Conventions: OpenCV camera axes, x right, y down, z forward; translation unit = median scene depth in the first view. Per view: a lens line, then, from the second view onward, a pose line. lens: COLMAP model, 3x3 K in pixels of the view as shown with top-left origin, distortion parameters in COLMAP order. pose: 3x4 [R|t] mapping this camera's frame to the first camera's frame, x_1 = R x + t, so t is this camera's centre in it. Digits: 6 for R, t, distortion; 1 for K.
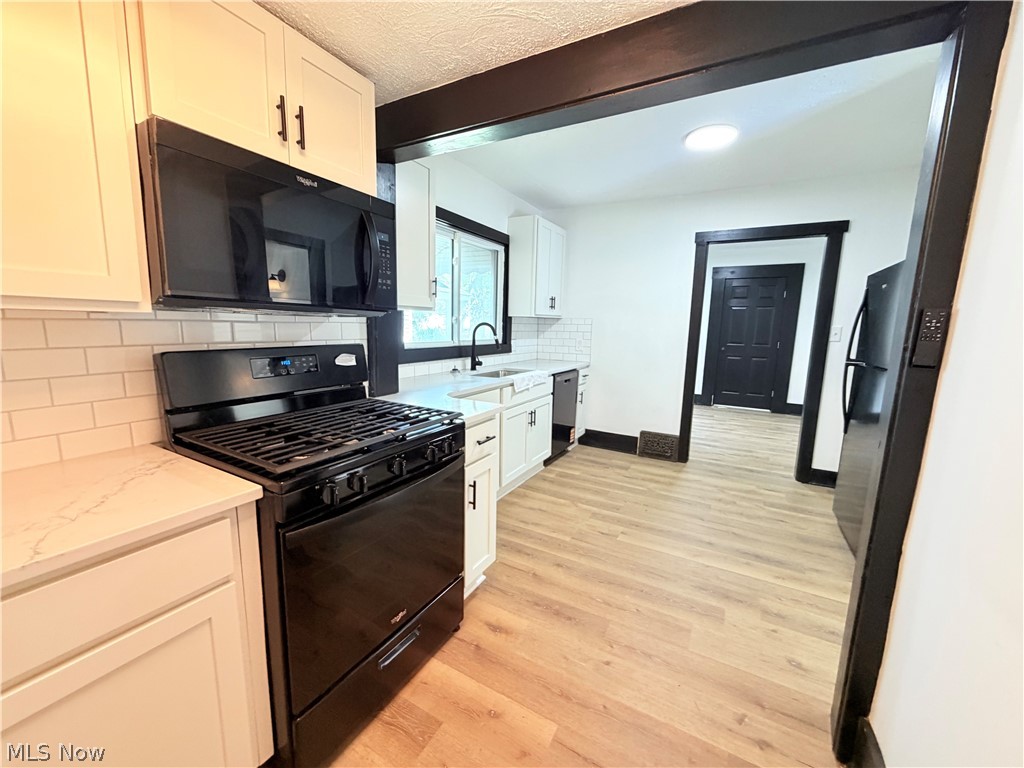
lens RADIAL K [[409.7, 0, 512.5], [0, 409.7, 384.8], [0, 0, 1]] dist [-0.000201, 0.000122]
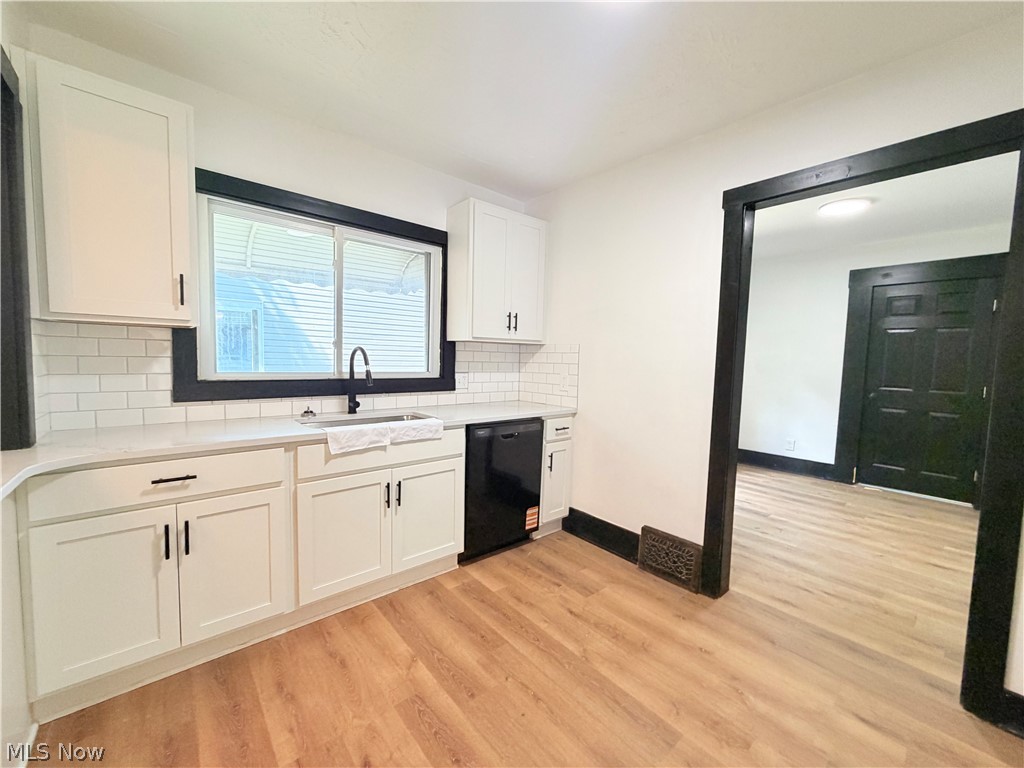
lens RADIAL K [[409.7, 0, 509.6], [0, 409.7, 385.9], [0, 0, 1]] dist [-0.000201, 0.000122]
pose [[0.937839, 0.025998, -0.346096, 0.409841], [-0.055412, 0.995615, -0.075366, -0.045763], [0.342619, 0.089859, 0.935167, 0.427776]]
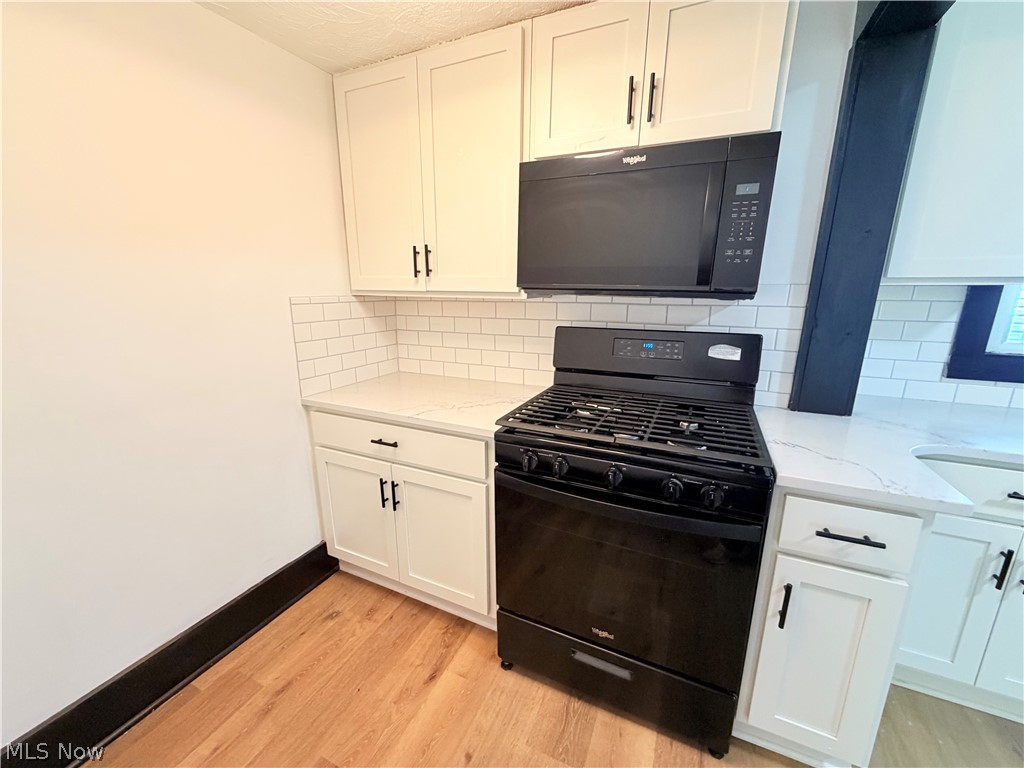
lens RADIAL K [[409.7, 0, 514.8], [0, 409.7, 386.1], [0, 0, 1]] dist [-0.000201, 0.000122]
pose [[0.075340, 0.215123, -0.973677, 0.196108], [-0.151165, 0.967630, 0.202090, -0.050642], [0.985633, 0.131960, 0.105420, 0.260738]]
